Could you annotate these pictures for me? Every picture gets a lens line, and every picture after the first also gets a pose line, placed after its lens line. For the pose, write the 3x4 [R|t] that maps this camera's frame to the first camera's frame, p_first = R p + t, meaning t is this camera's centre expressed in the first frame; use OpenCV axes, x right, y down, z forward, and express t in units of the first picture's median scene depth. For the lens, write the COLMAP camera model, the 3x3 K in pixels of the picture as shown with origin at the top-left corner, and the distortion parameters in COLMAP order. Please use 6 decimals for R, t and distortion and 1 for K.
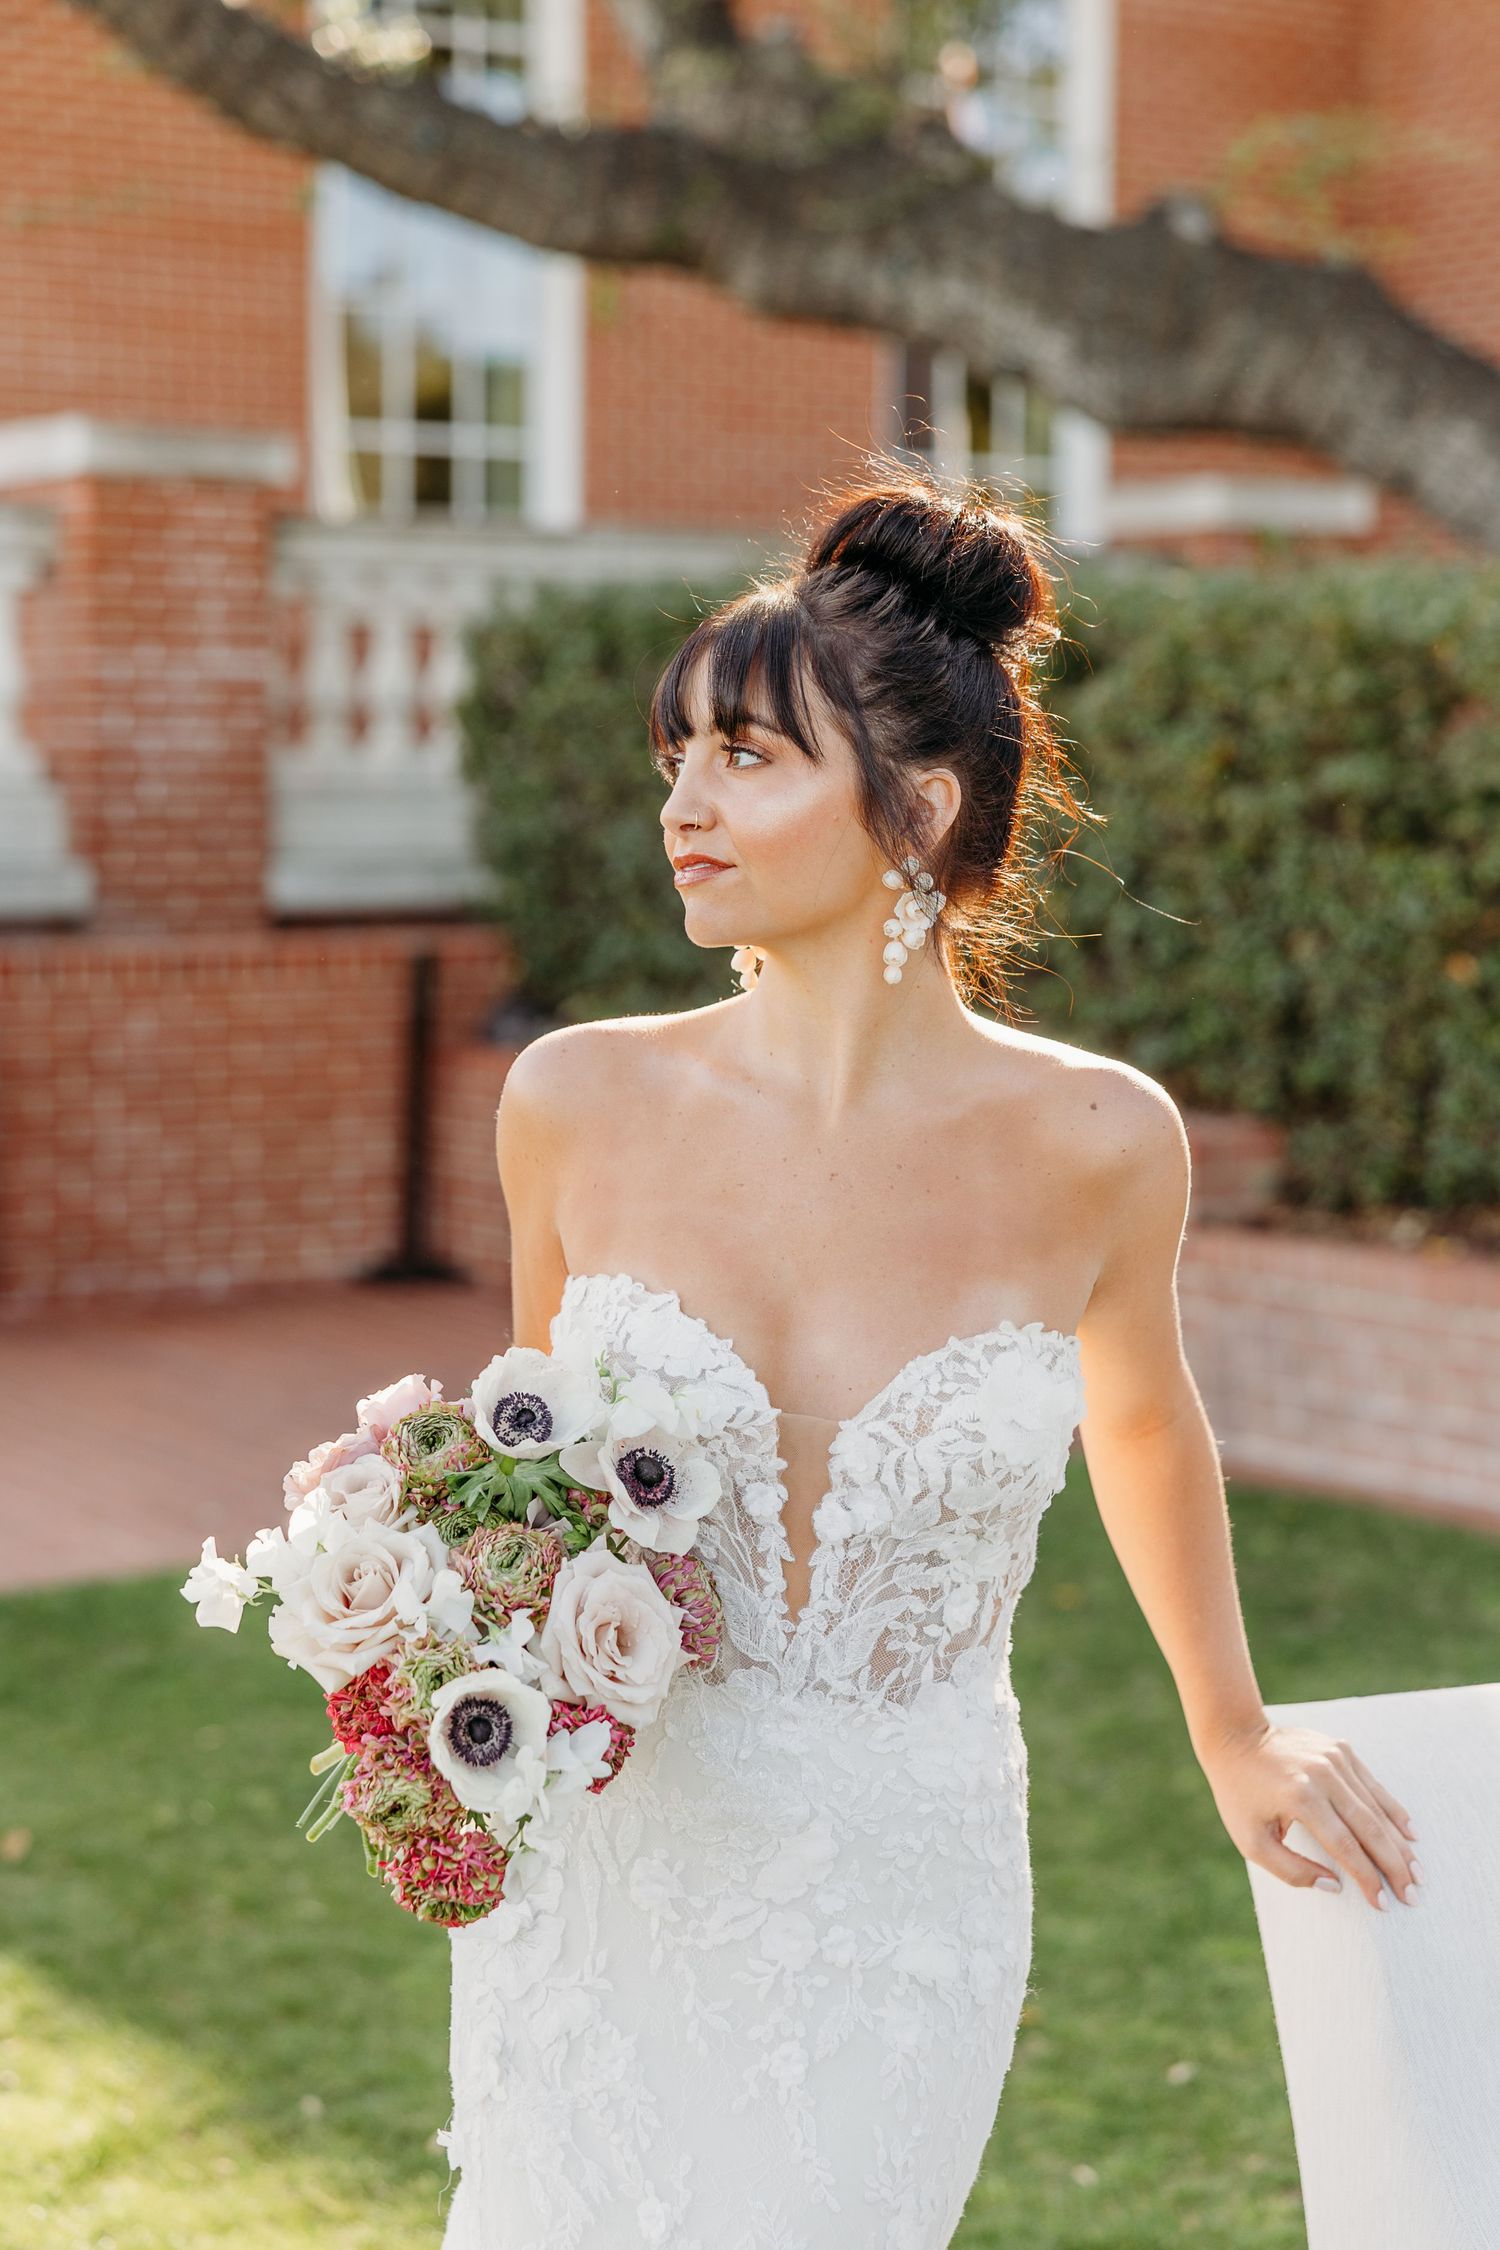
lens RADIAL K [[4633.6, 0, 750.0], [0, 4633.6, 1125.0], [0, 0, 1]] dist [-0.013237, -0.296111]
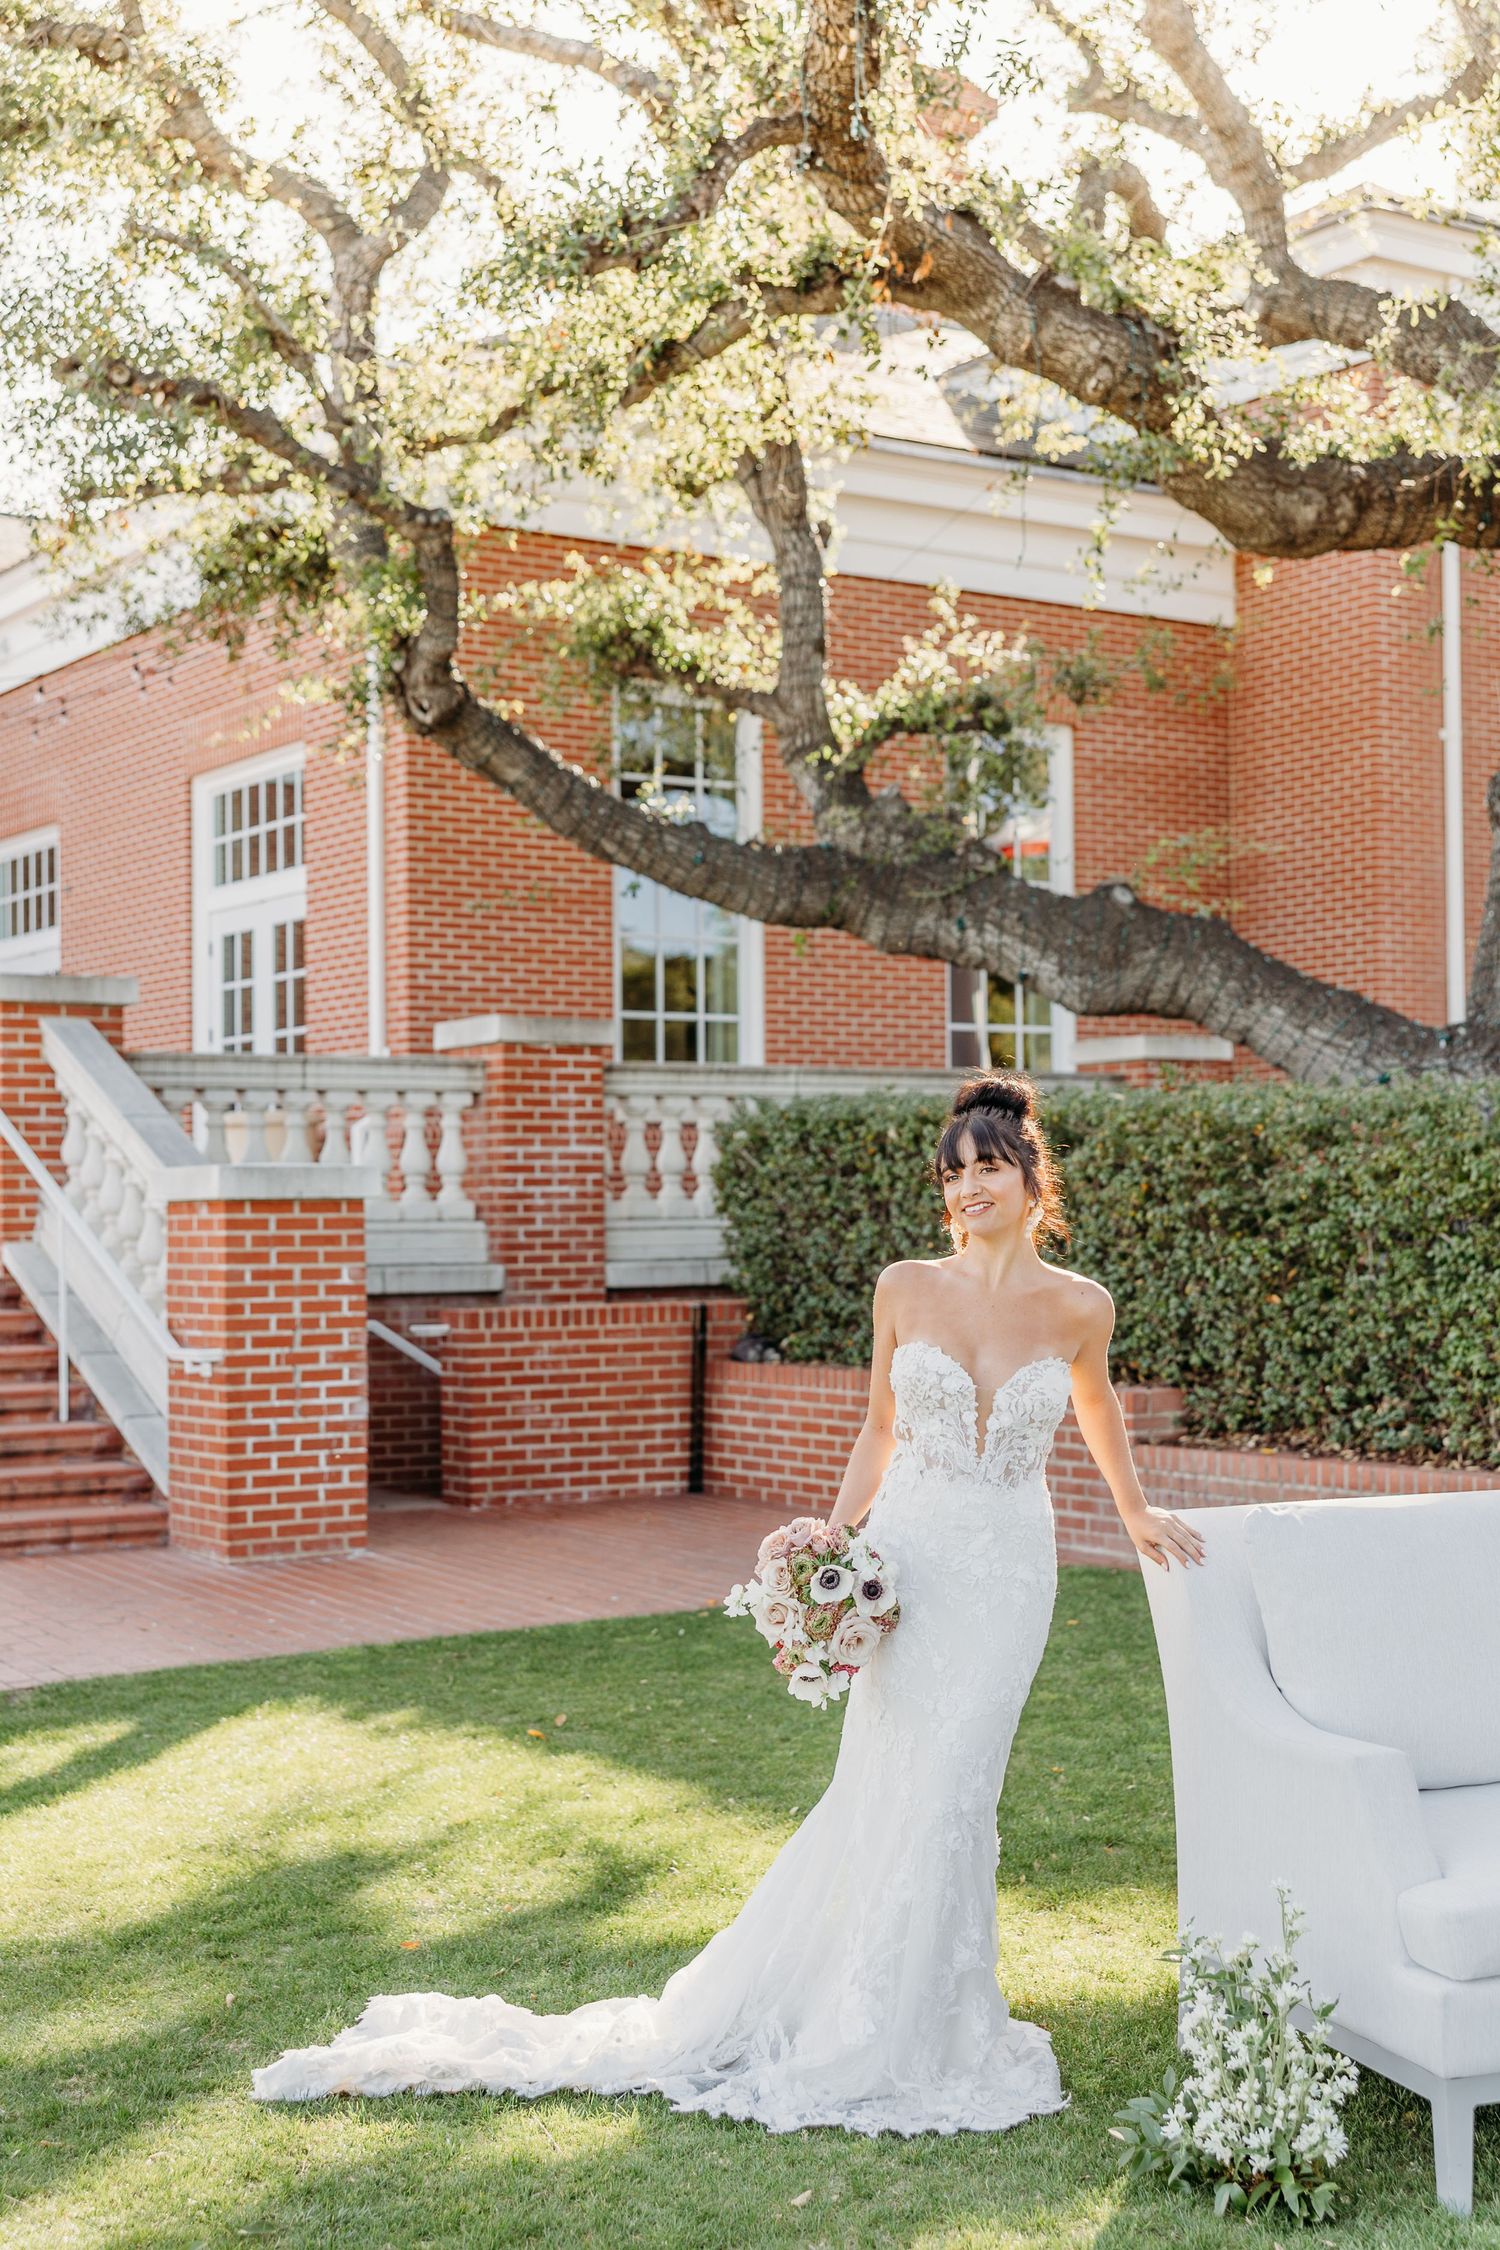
lens RADIAL K [[2922.4, 0, 750.0], [0, 2922.4, 1125.0], [0, 0, 1]] dist [-0.037372, -0.021291]
pose [[0.999196, -0.016333, -0.036603, -0.009216], [0.012327, 0.994170, -0.107121, 0.013048], [0.038139, 0.106584, 0.993572, -0.122737]]
